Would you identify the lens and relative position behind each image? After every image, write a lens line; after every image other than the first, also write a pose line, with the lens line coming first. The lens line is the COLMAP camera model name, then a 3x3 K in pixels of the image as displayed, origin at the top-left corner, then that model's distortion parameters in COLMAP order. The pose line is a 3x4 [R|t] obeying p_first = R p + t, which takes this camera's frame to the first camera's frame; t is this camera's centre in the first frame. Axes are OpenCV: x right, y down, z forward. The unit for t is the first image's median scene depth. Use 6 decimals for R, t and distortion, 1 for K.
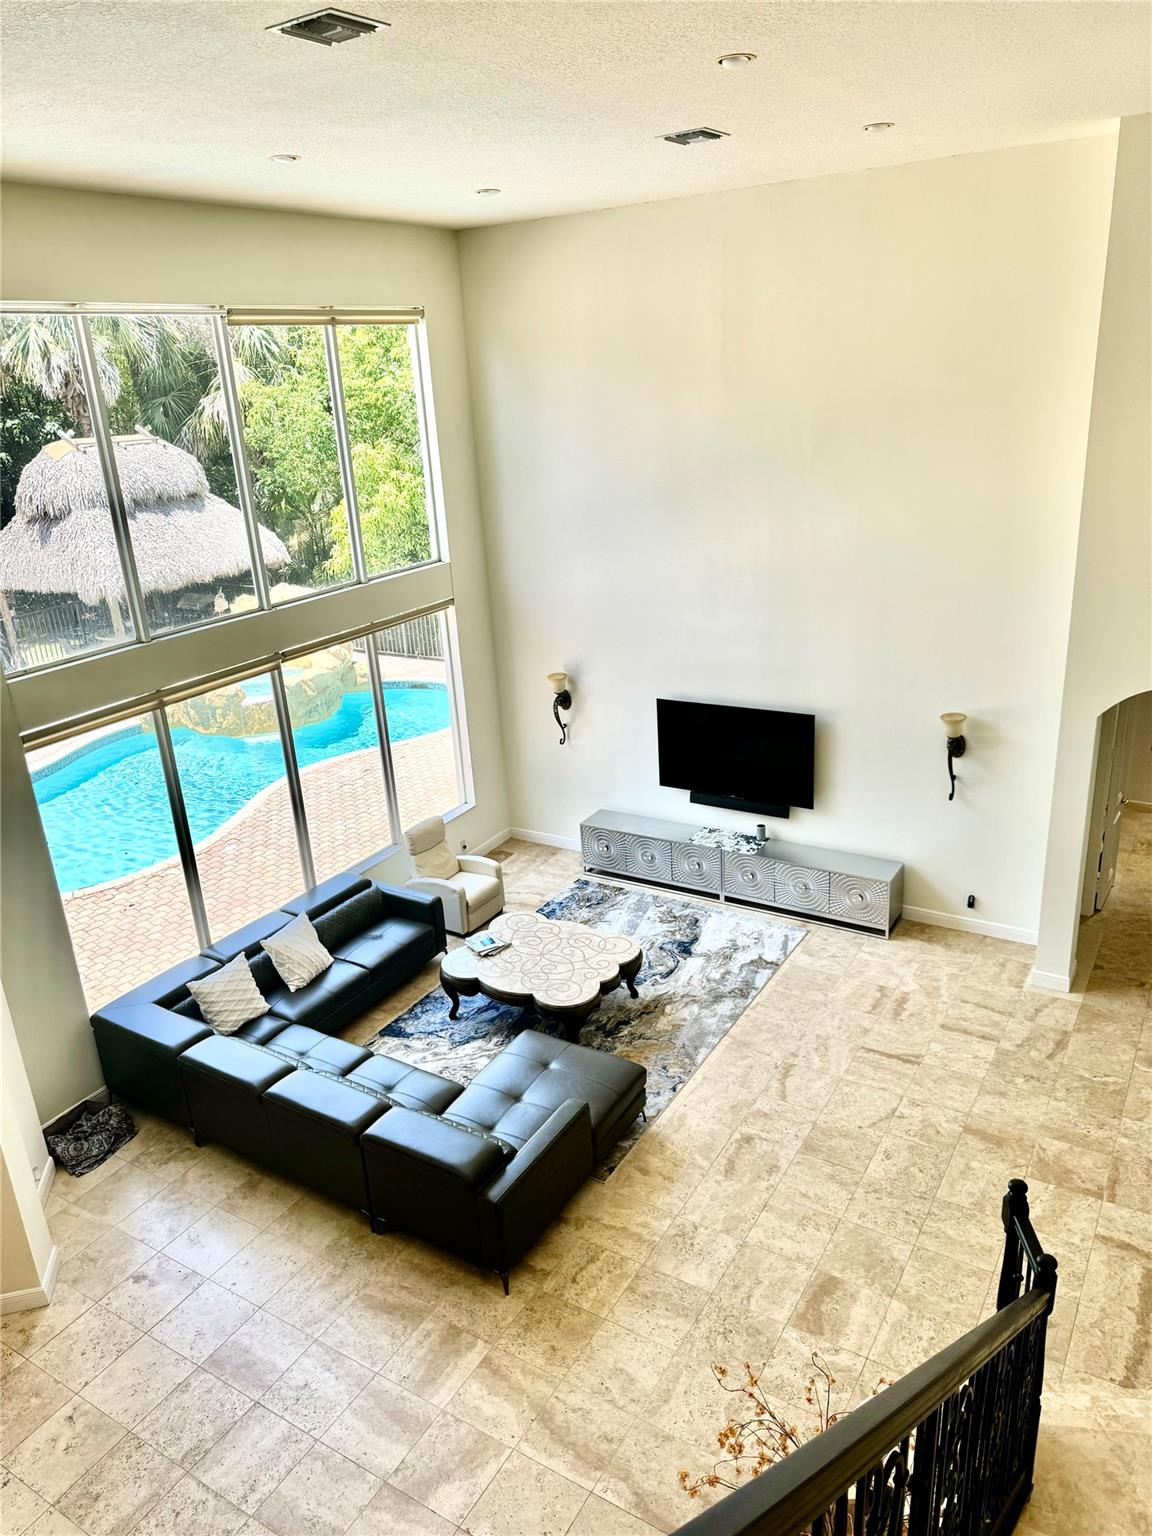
lens RADIAL K [[1096.2, 0, 576.0], [0, 1096.2, 768.0], [0, 0, 1]] dist [-0.001963, -0.001665]
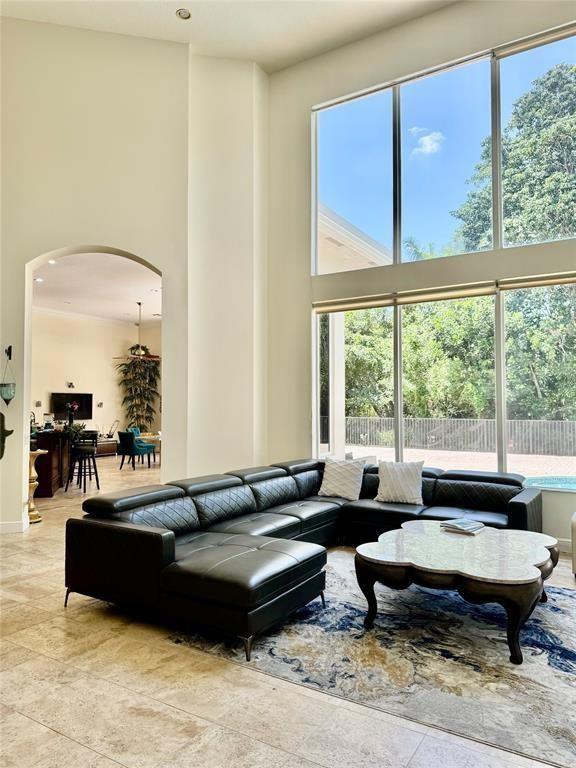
lens RADIAL K [[548.1, 0, 288.0], [0, 548.1, 384.0], [0, 0, 1]] dist [-0.001963, -0.001665]
pose [[-0.001687, 0.035178, -0.999380, 0.520986], [-0.340238, 0.939737, 0.033653, 0.098853], [0.940338, 0.340083, 0.010383, 1.016809]]
